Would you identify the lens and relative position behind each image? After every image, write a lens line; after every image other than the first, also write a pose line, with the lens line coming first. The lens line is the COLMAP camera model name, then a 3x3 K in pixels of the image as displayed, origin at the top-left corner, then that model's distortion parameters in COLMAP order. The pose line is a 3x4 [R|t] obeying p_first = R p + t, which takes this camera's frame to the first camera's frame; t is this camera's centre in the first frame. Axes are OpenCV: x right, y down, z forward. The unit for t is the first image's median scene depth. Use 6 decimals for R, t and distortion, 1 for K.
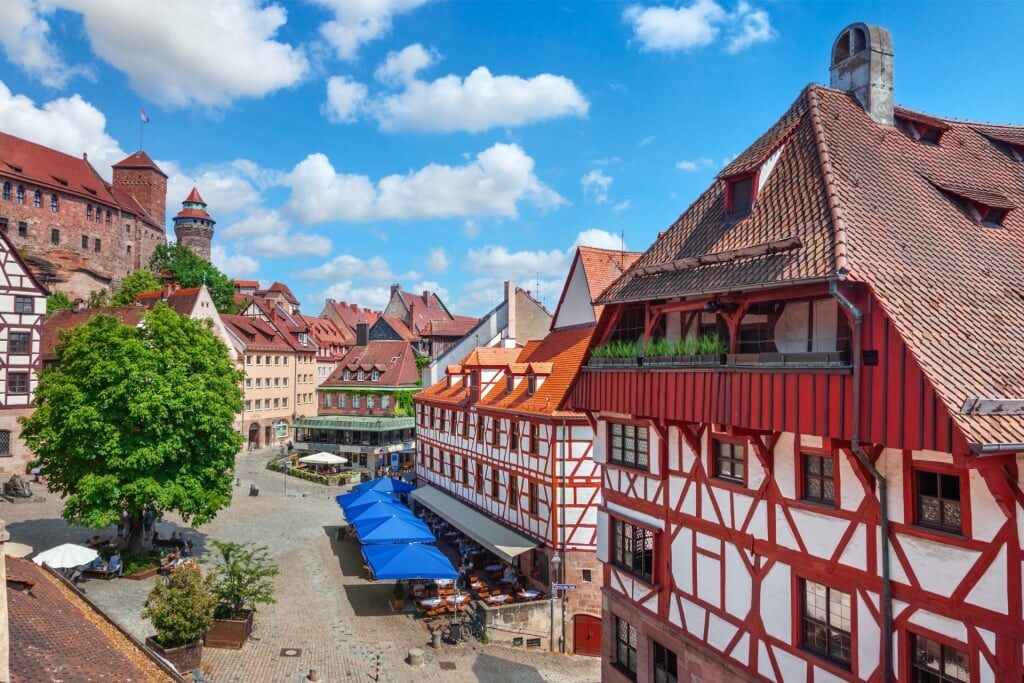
lens RADIAL K [[664.7, 0, 512.0], [0, 664.7, 341.5], [0, 0, 1]] dist [0.005166, 0.002573]
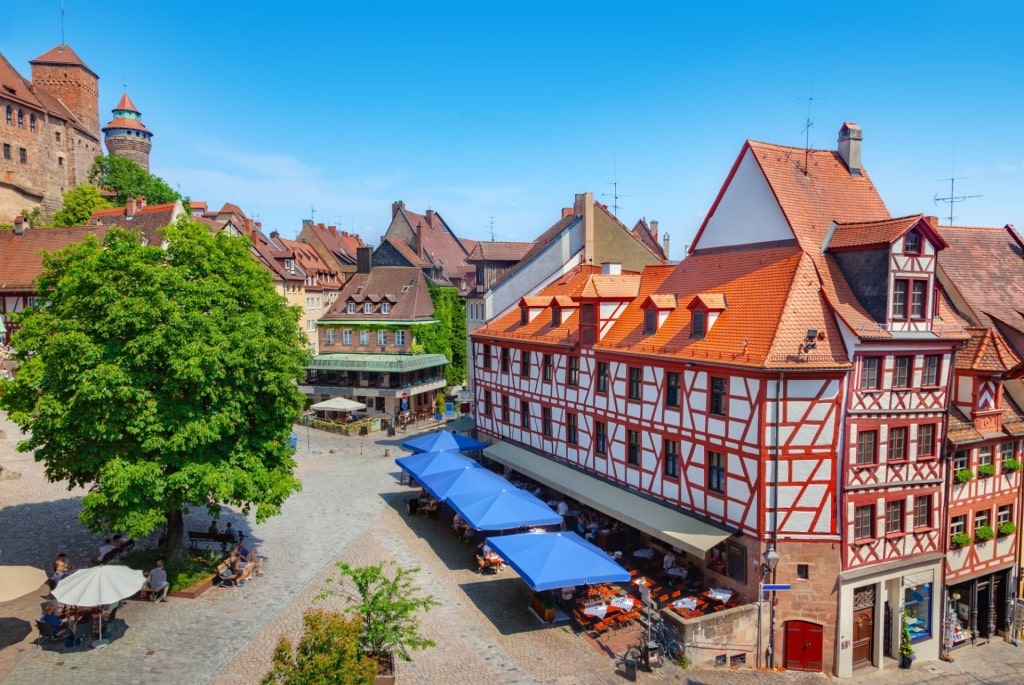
lens RADIAL K [[664.7, 0, 512.0], [0, 664.7, 342.5], [0, 0, 1]] dist [0.005166, 0.002573]
pose [[0.996446, -0.014193, 0.083031, -0.246100], [0.004840, 0.993721, 0.111782, 0.000749], [-0.084096, -0.110983, 0.990258, 0.256819]]
